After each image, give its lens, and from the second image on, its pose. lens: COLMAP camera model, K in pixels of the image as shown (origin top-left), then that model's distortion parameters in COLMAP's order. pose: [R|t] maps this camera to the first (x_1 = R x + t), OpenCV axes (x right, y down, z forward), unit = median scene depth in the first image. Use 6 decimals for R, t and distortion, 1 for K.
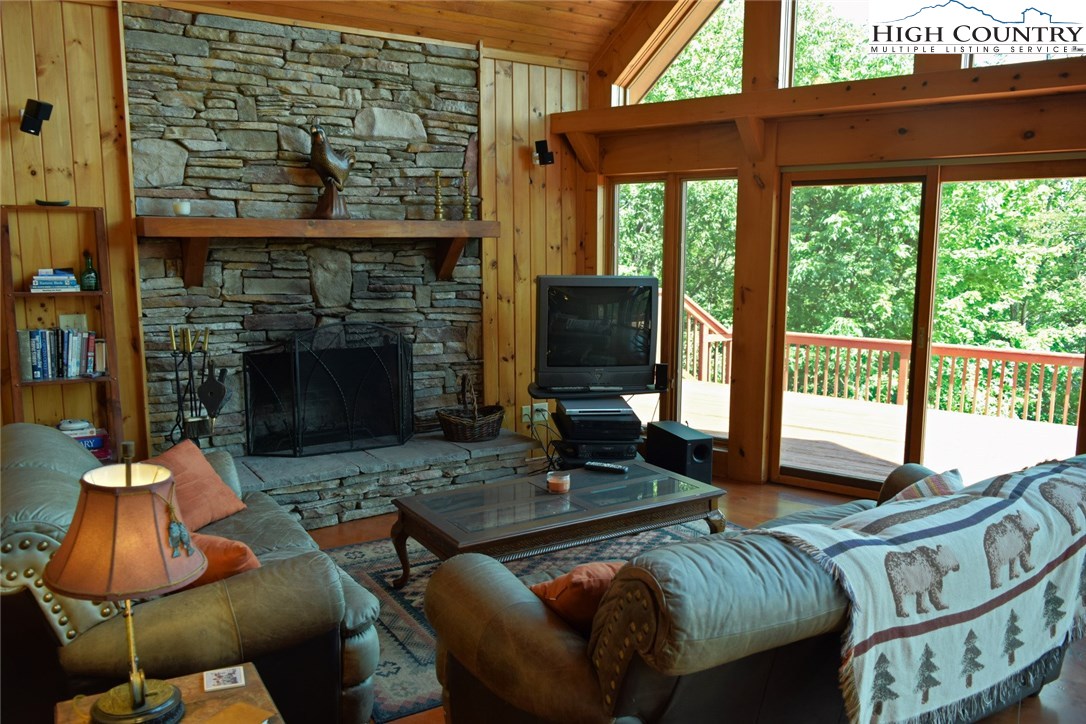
lens RADIAL K [[848.0, 0, 546.7], [0, 848.0, 362.2], [0, 0, 1]] dist [-0.011015, 0.004666]
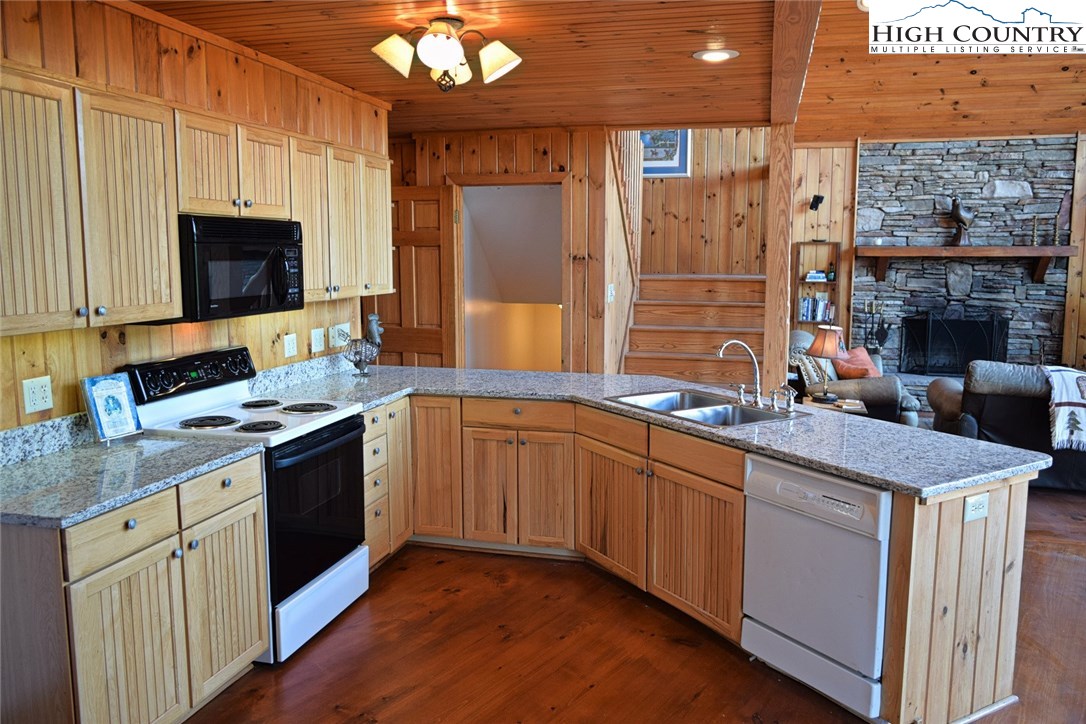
lens RADIAL K [[848.0, 0, 546.2], [0, 848.0, 361.7], [0, 0, 1]] dist [-0.011015, 0.004666]
pose [[0.674879, 0.093274, -0.732009, 0.495050], [-0.102934, 0.994180, 0.031781, 0.108901], [0.730714, 0.053900, 0.680553, -0.857300]]
